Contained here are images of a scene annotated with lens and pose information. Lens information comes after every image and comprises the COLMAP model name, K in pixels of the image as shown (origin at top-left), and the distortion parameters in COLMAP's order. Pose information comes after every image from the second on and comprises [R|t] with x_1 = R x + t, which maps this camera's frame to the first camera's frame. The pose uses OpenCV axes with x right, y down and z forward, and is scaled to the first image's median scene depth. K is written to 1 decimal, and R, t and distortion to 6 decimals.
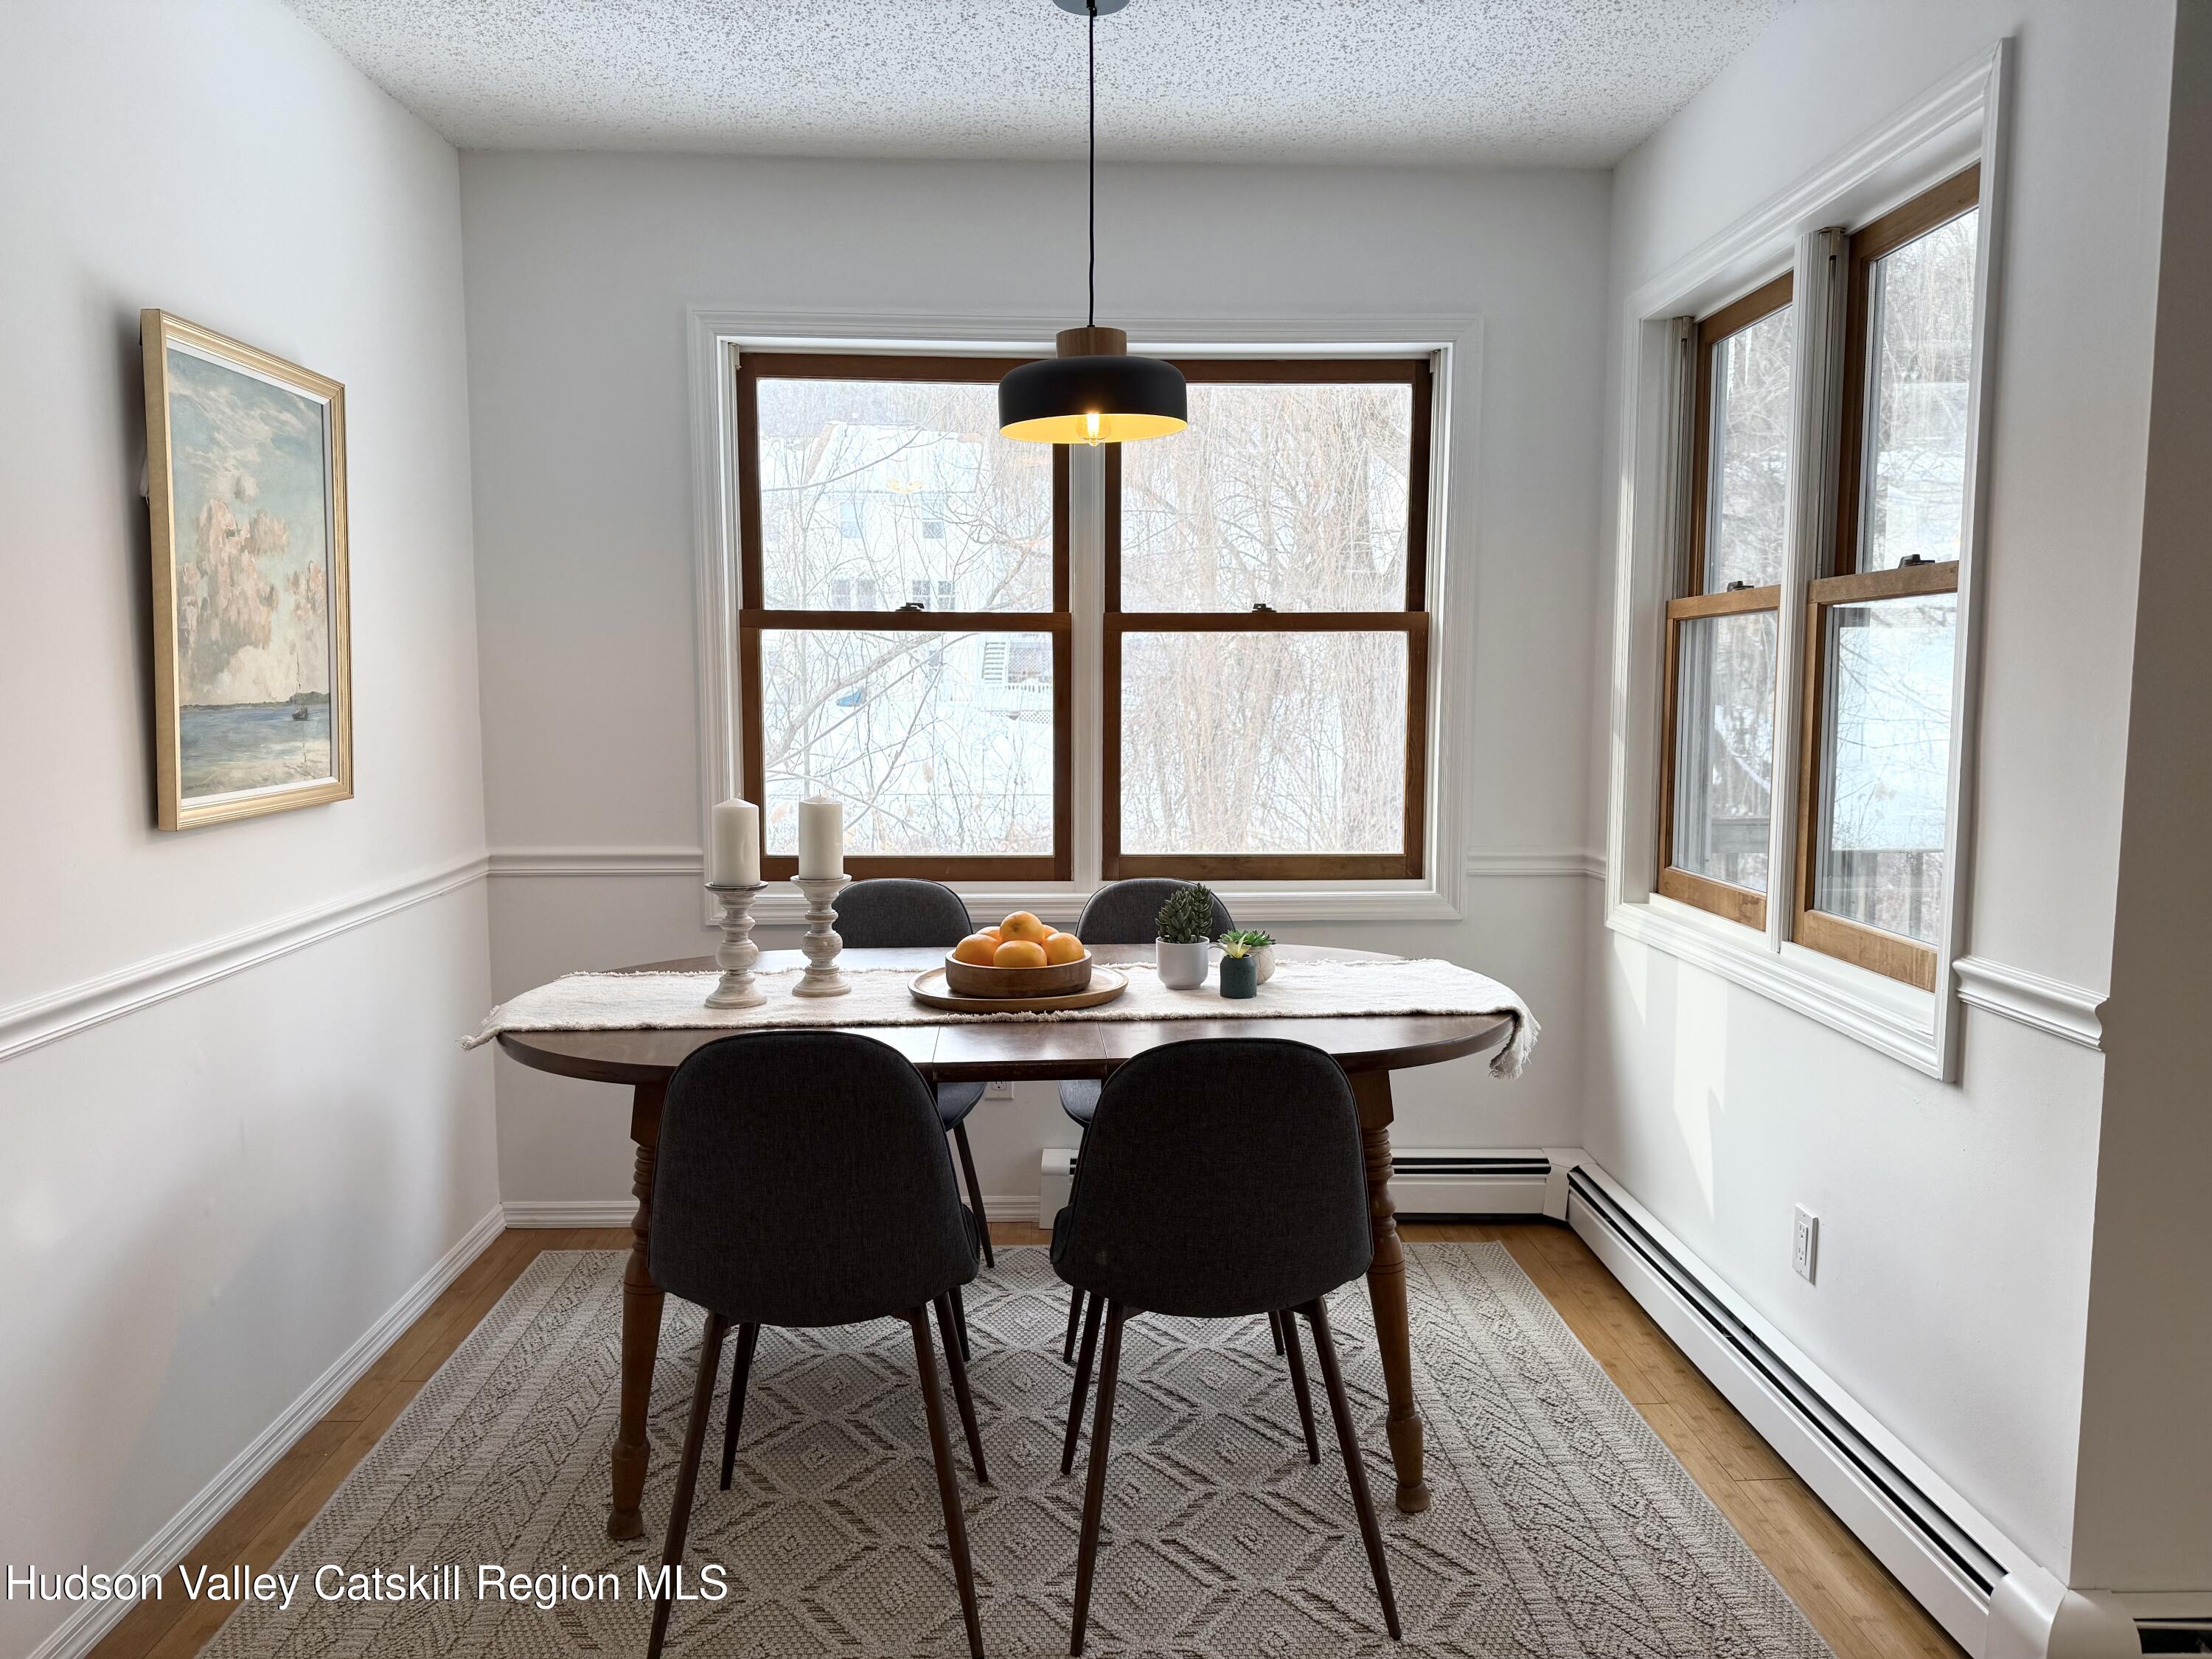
lens RADIAL K [[1530.8, 0, 1103.3], [0, 1530.8, 832.5], [0, 0, 1]] dist [0.003912, -0.014738]
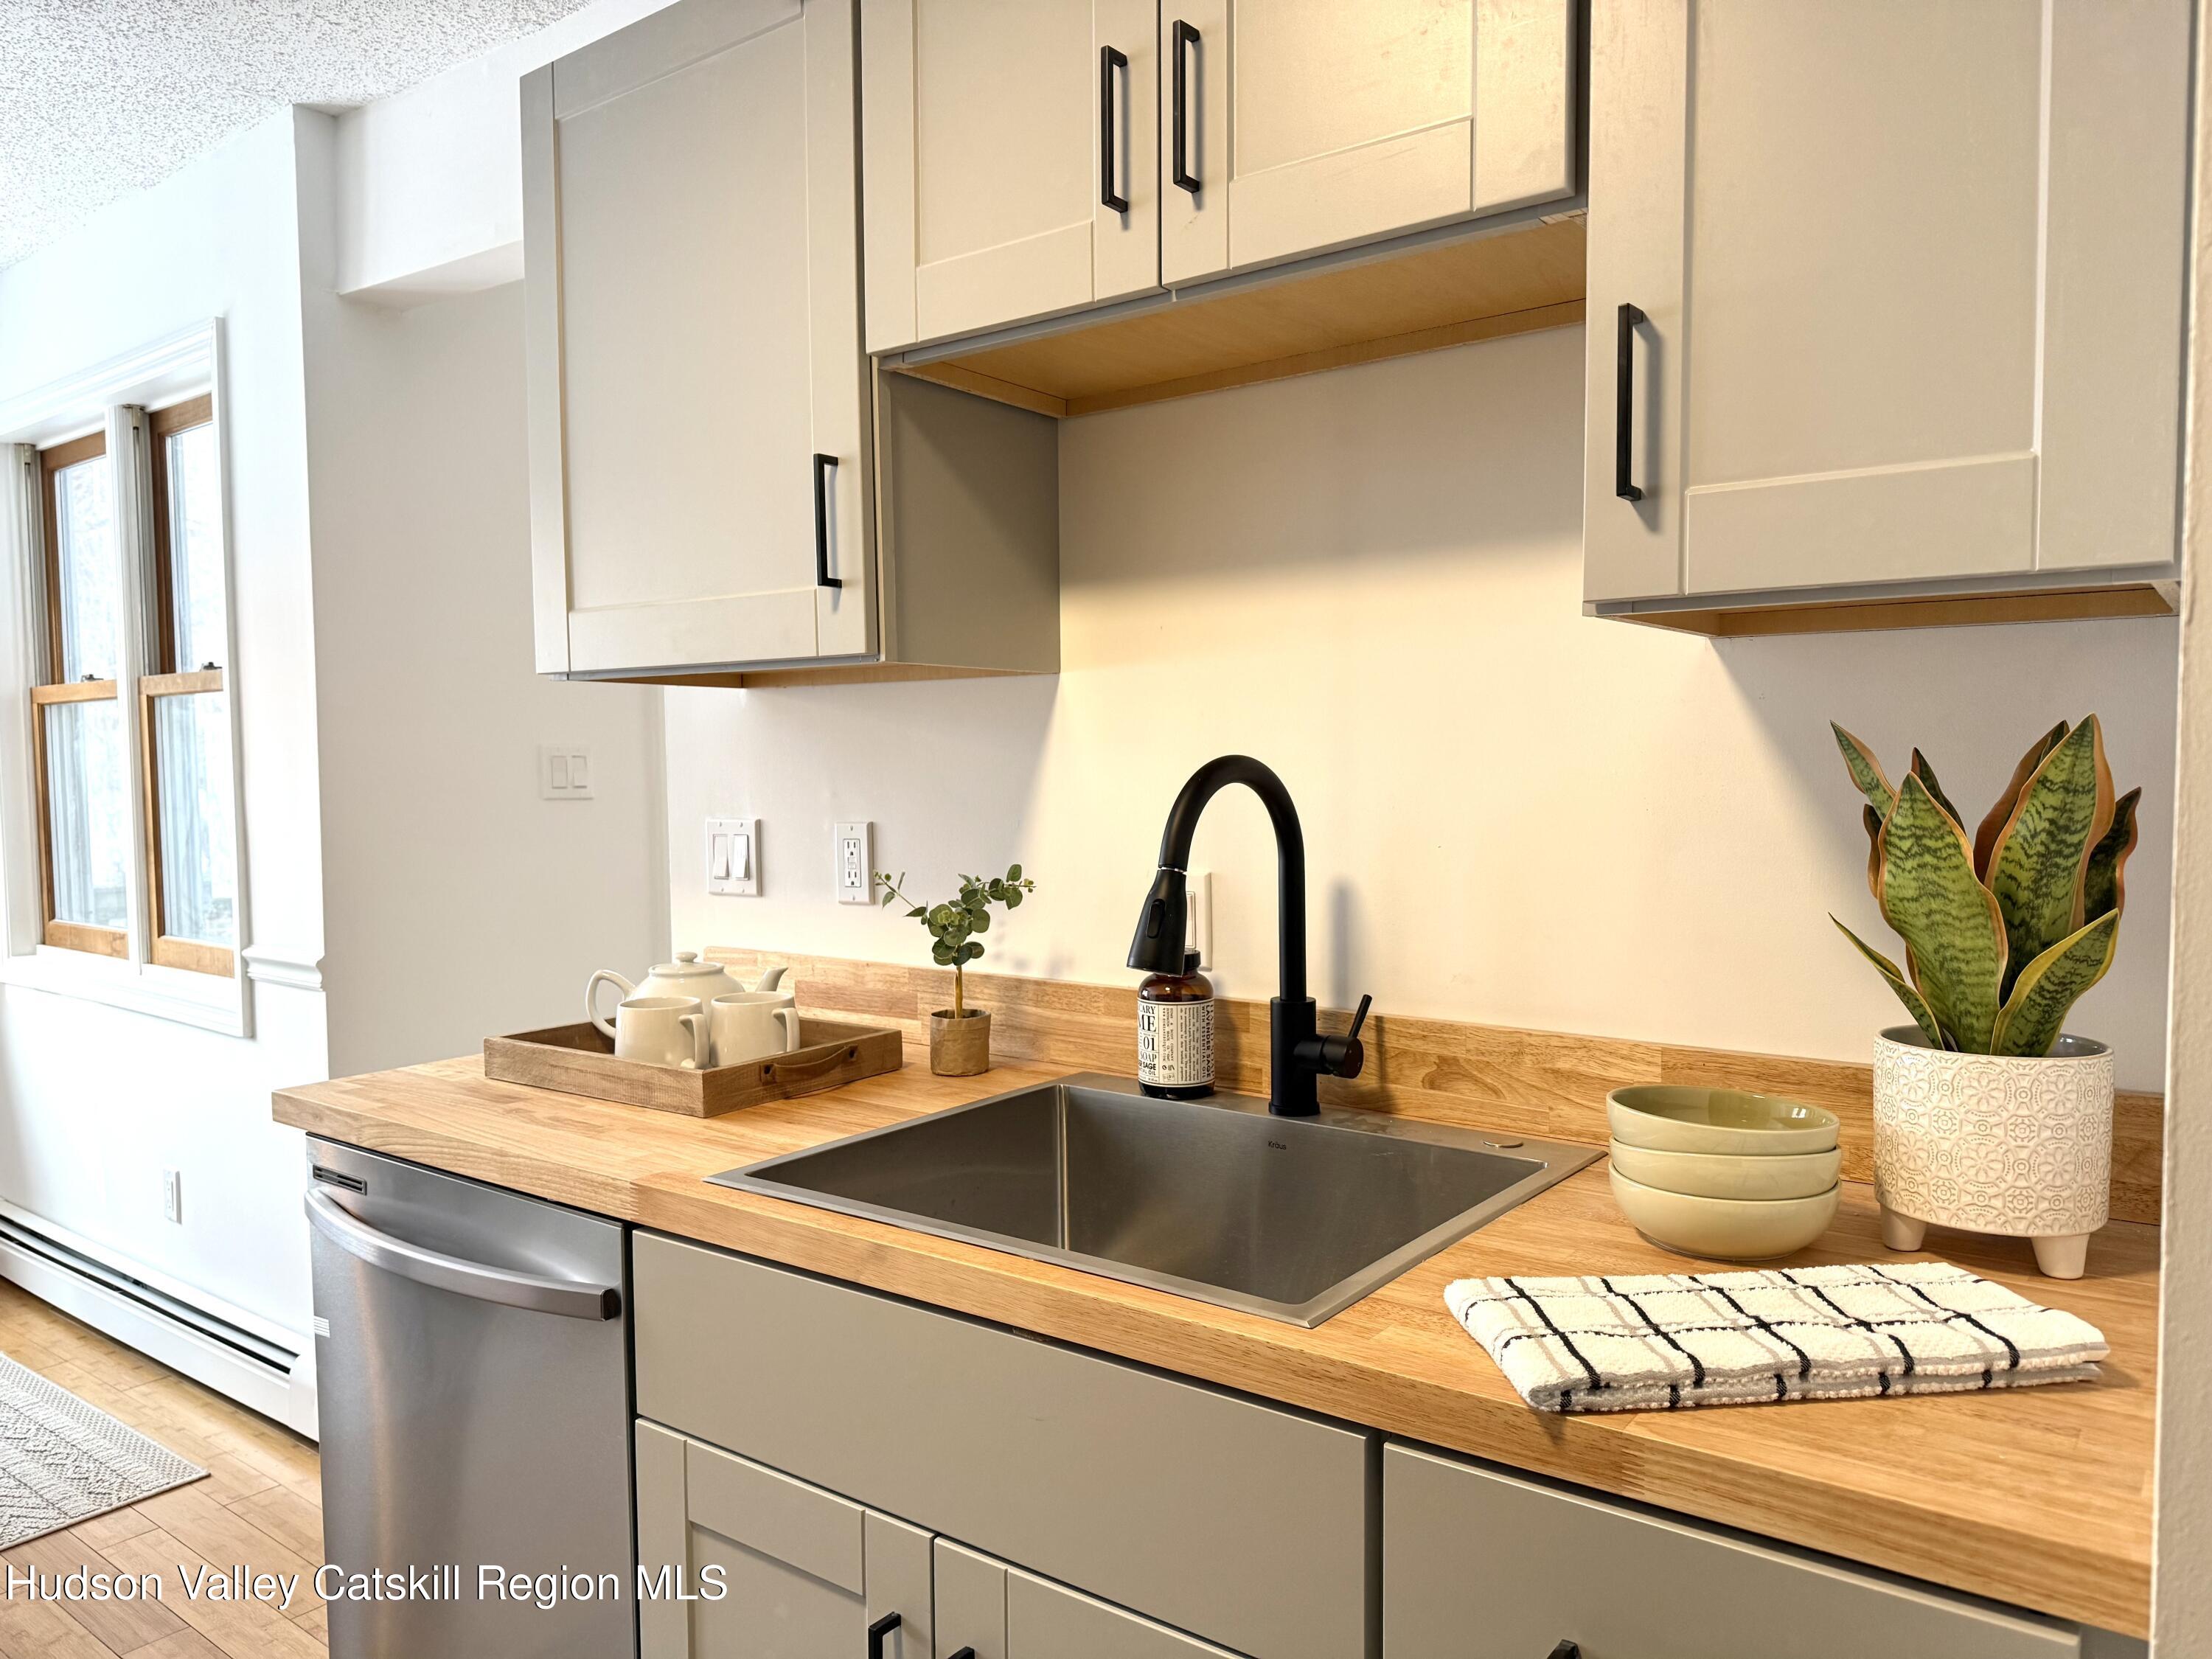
lens RADIAL K [[1530.8, 0, 1099.7], [0, 1530.8, 837.4], [0, 0, 1]] dist [0.003912, -0.014738]
pose [[0.619046, -0.049180, 0.783814, -0.044601], [0.087442, 0.996148, -0.006558, 0.045386], [-0.780472, 0.072598, 0.620962, -0.392444]]
